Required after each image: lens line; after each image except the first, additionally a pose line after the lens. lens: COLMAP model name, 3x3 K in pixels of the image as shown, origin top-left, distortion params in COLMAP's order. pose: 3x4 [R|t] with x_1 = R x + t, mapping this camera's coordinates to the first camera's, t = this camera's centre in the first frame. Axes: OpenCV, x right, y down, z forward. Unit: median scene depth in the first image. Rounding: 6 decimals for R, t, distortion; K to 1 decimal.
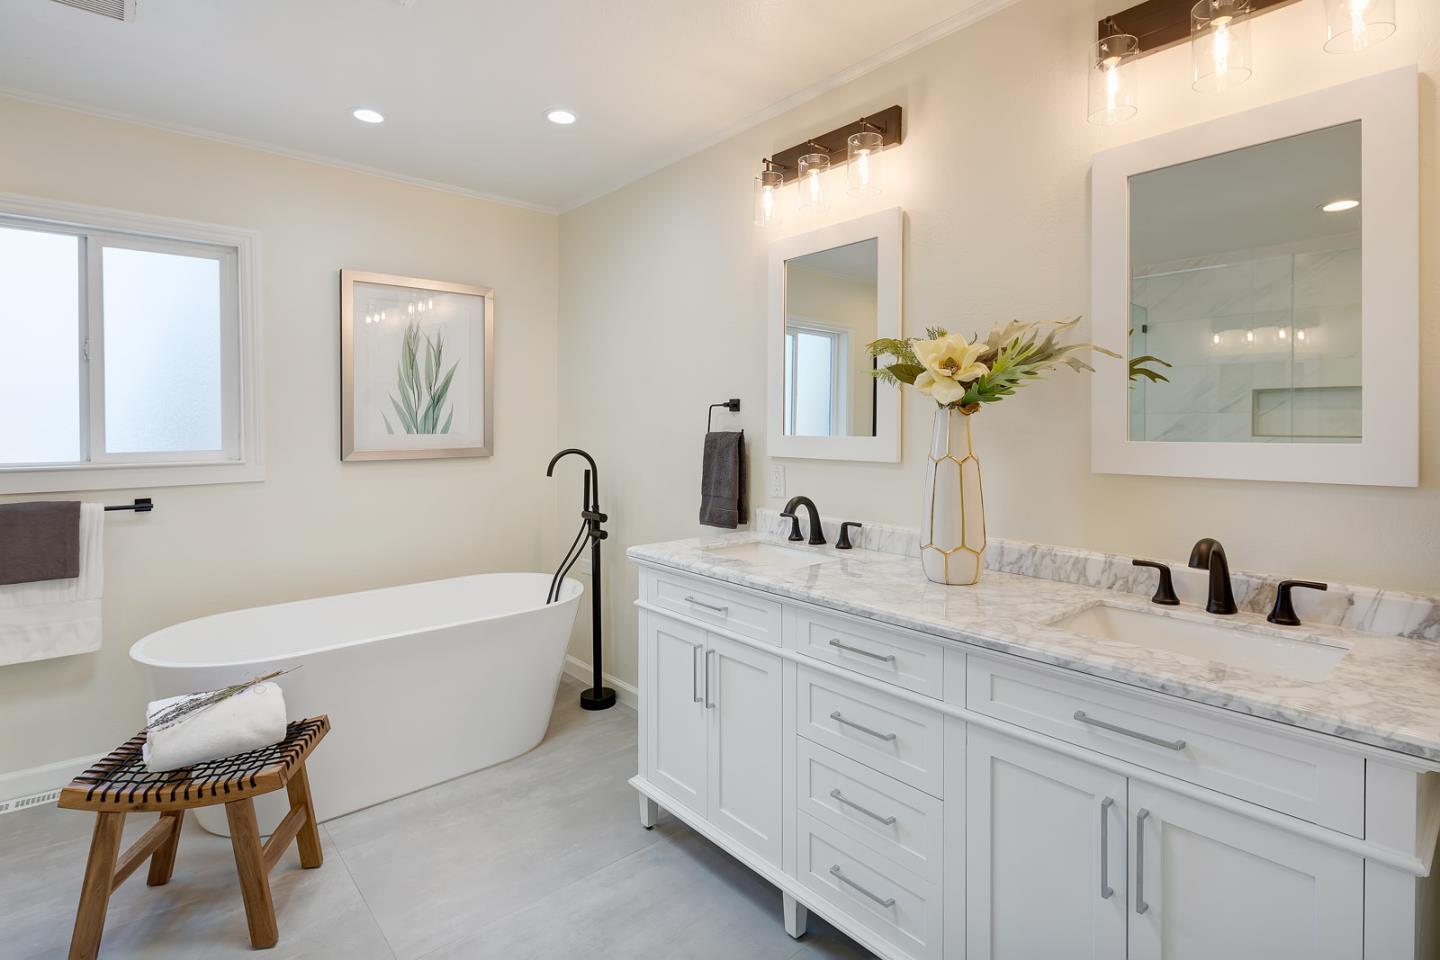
lens RADIAL K [[696.5, 0, 718.5], [0, 696.5, 417.9], [0, 0, 1]] dist [-0.000314, -0.002758]
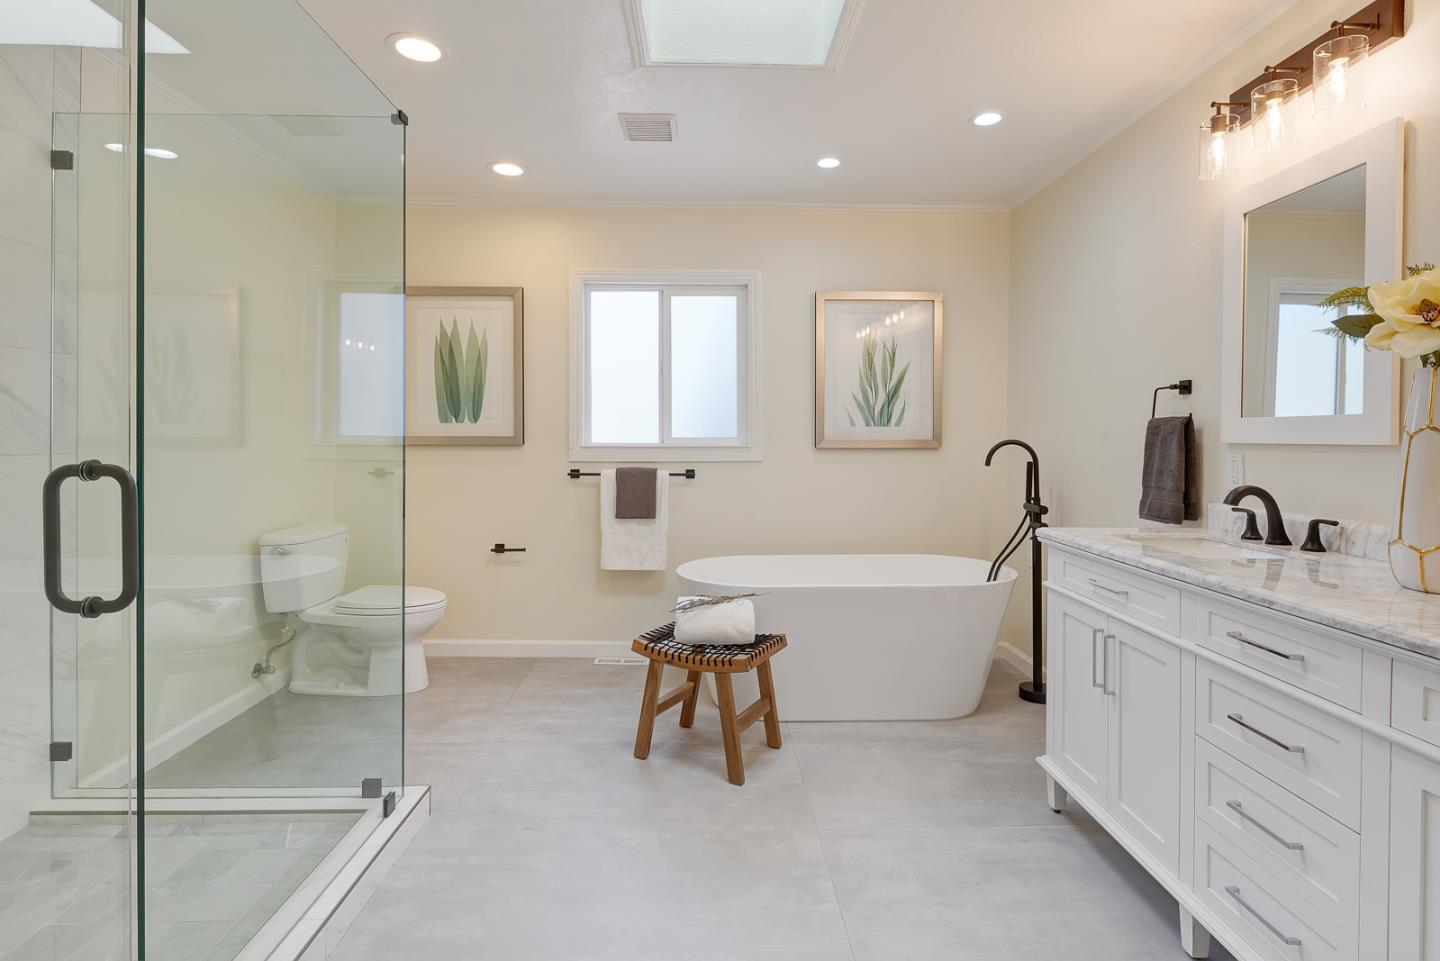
lens RADIAL K [[696.5, 0, 718.5], [0, 696.5, 418.4], [0, 0, 1]] dist [-0.000314, -0.002758]
pose [[0.768213, -0.010018, -0.640115, 0.166990], [0.000166, 0.999881, -0.015449, 0.043644], [0.640194, 0.011762, 0.768123, -0.074750]]
